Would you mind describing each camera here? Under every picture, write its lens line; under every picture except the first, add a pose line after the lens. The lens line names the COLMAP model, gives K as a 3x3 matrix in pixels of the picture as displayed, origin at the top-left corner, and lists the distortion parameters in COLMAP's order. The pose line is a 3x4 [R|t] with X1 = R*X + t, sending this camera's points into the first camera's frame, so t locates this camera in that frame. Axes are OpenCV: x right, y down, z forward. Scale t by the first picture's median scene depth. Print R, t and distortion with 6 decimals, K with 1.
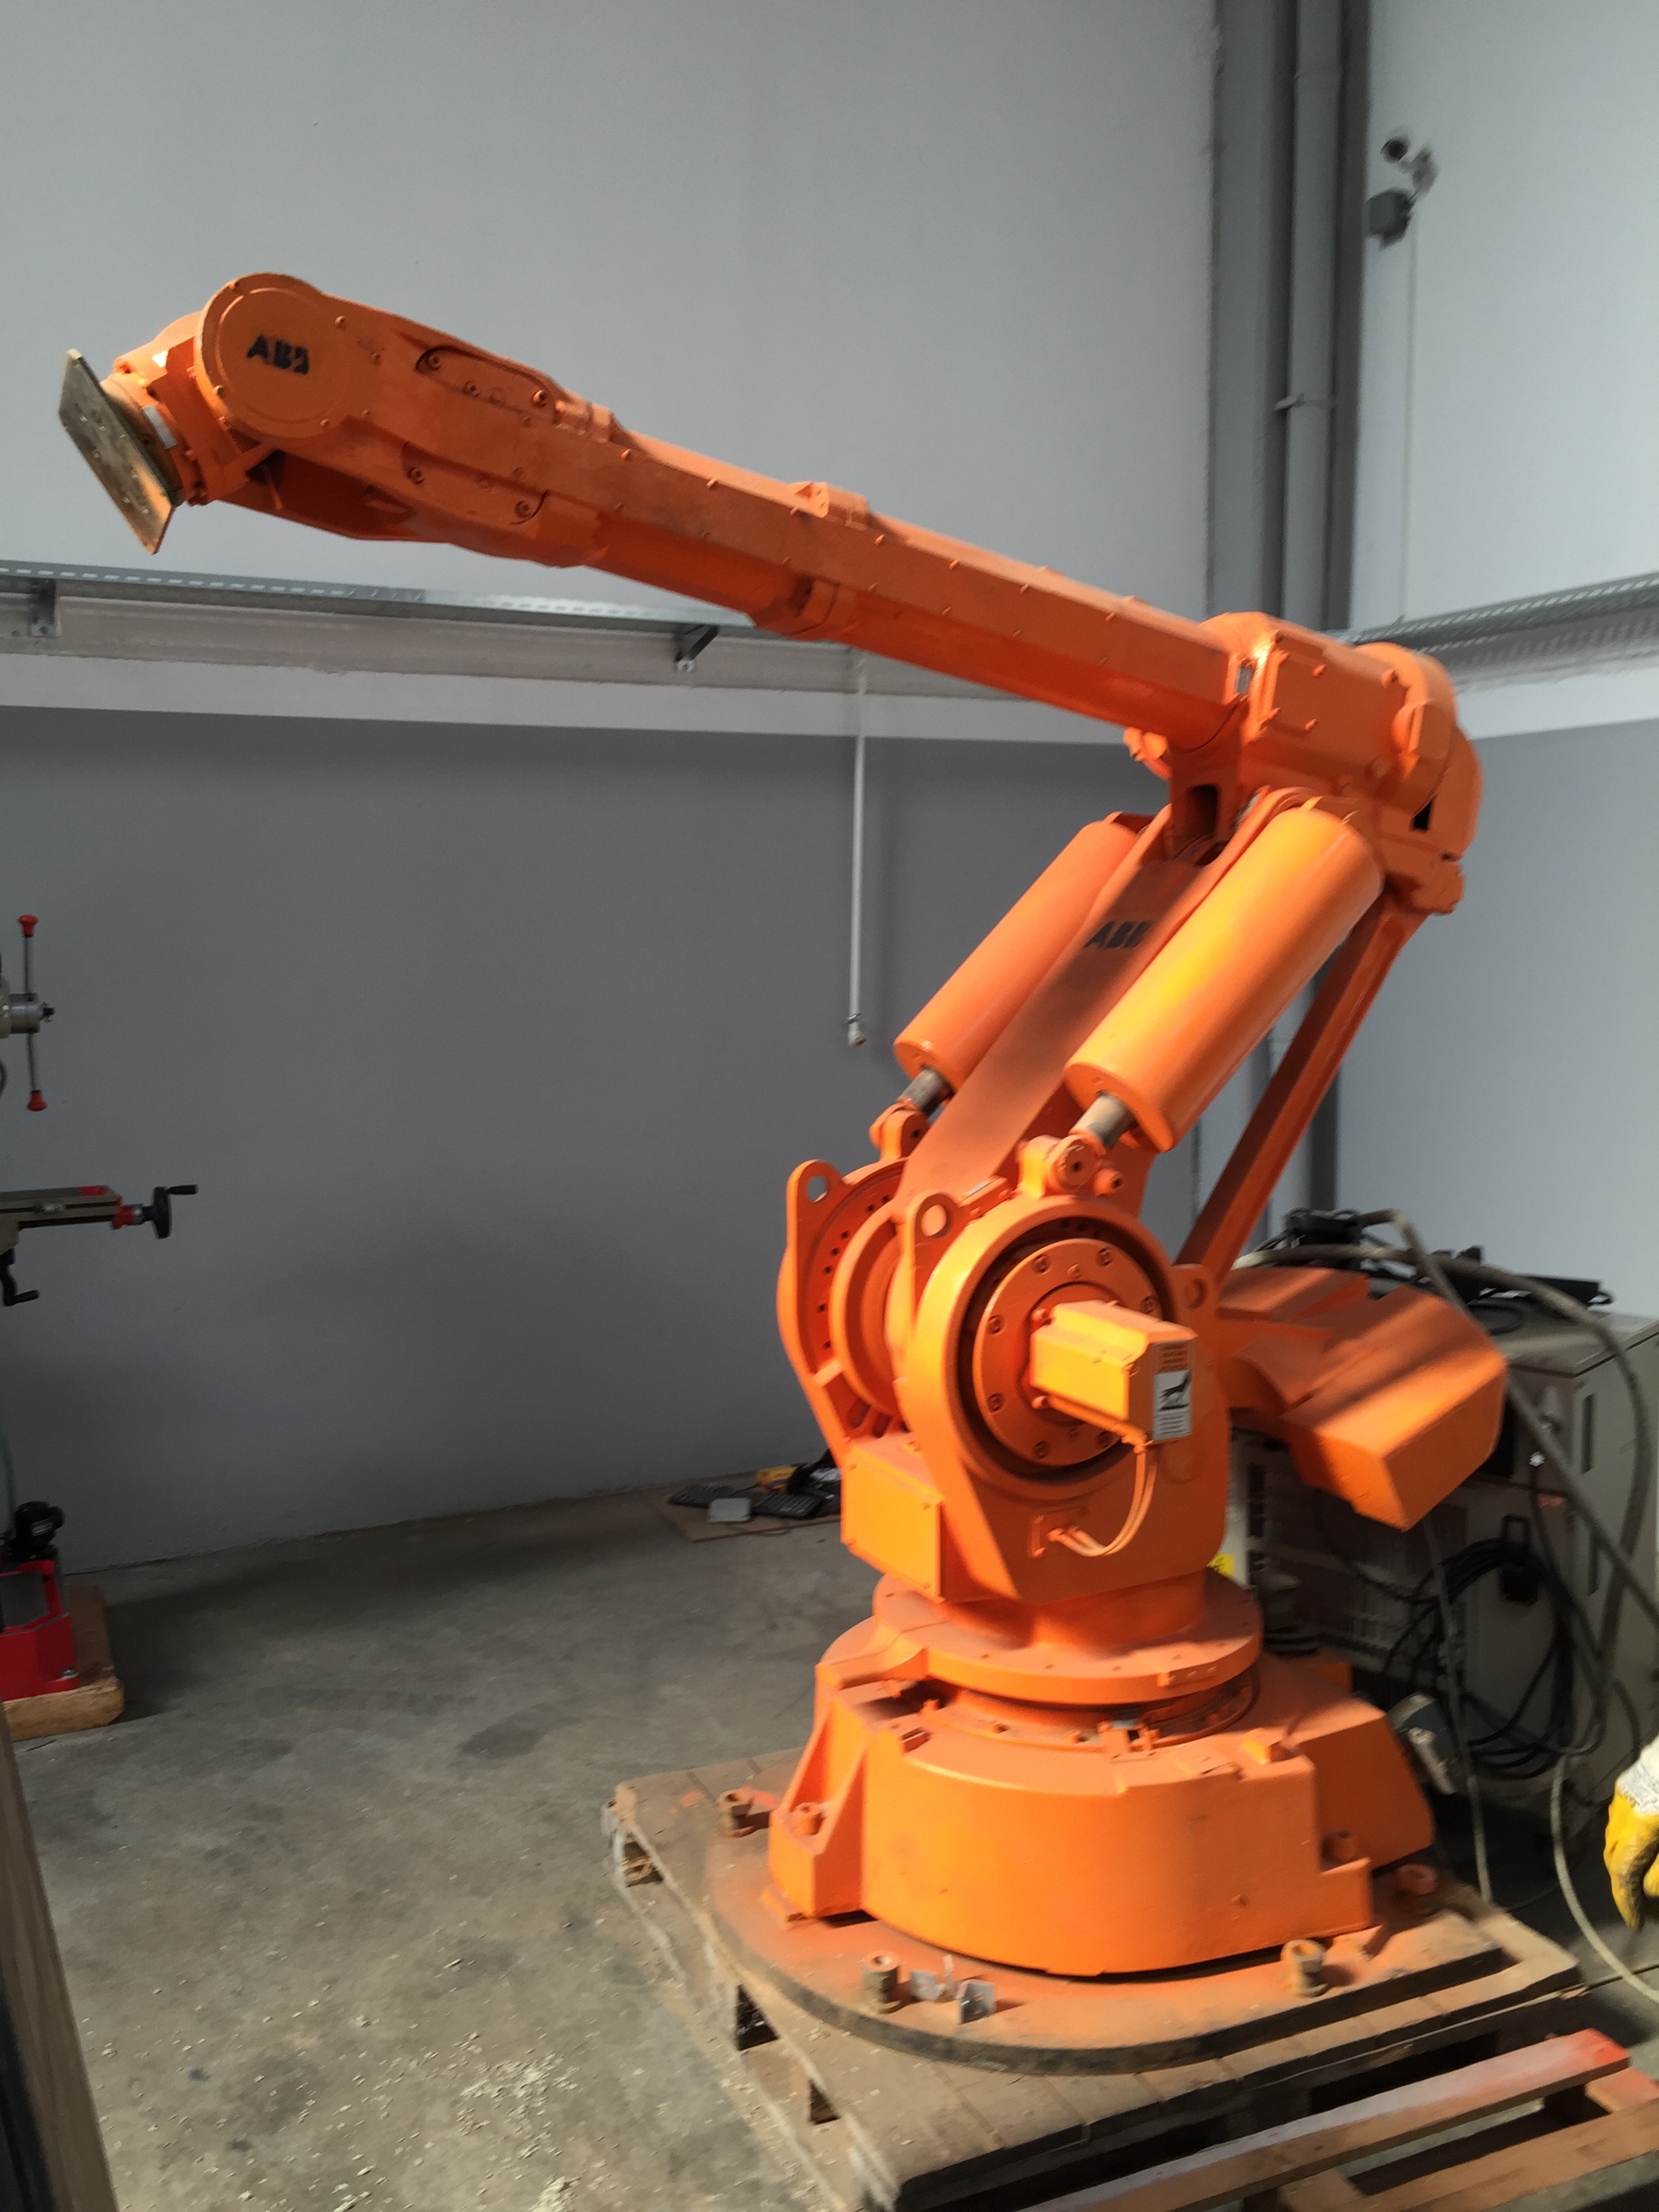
lens RADIAL K [[1898.9, 0, 839.9], [0, 1898.9, 1106.1], [0, 0, 1]] dist [0.071161, -0.088309]
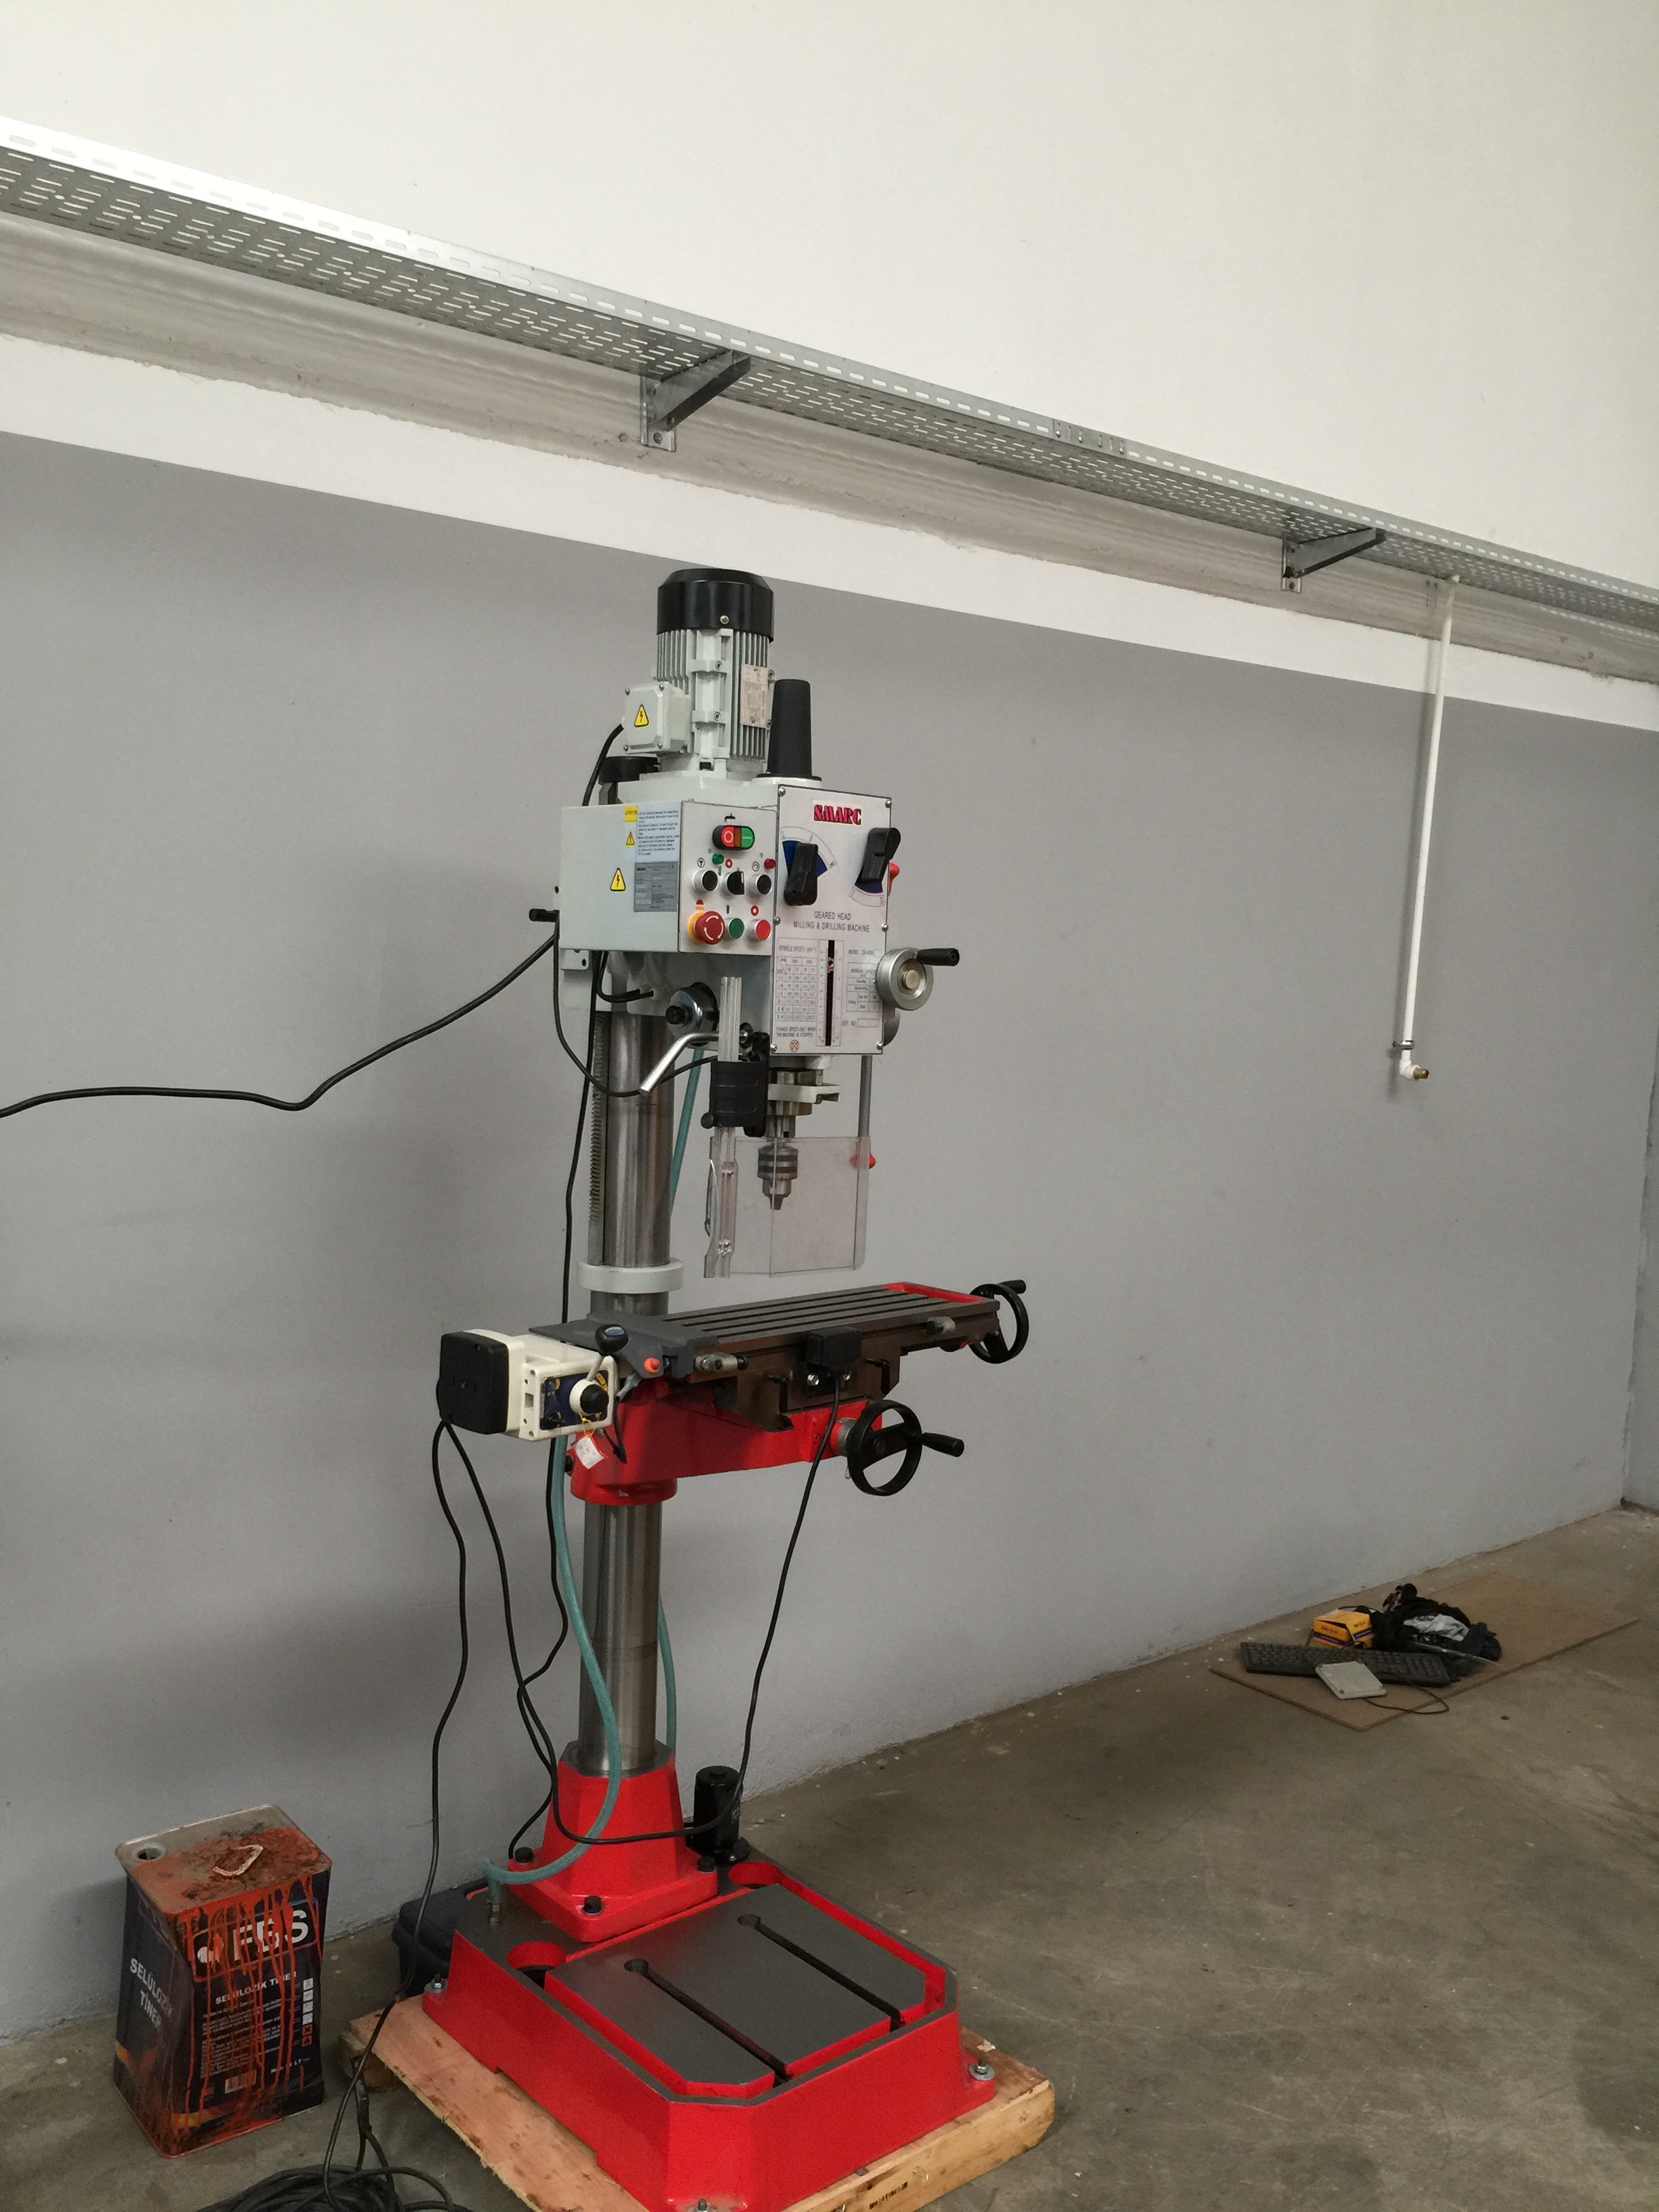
lens RADIAL K [[1898.9, 0, 822.8], [0, 1898.9, 1103.8], [0, 0, 1]] dist [0.071161, -0.088309]
pose [[0.955633, 0.017991, 0.294009, -0.522123], [-0.017038, 0.999838, -0.005804, -0.013737], [-0.294066, 0.000538, 0.955785, 0.336785]]
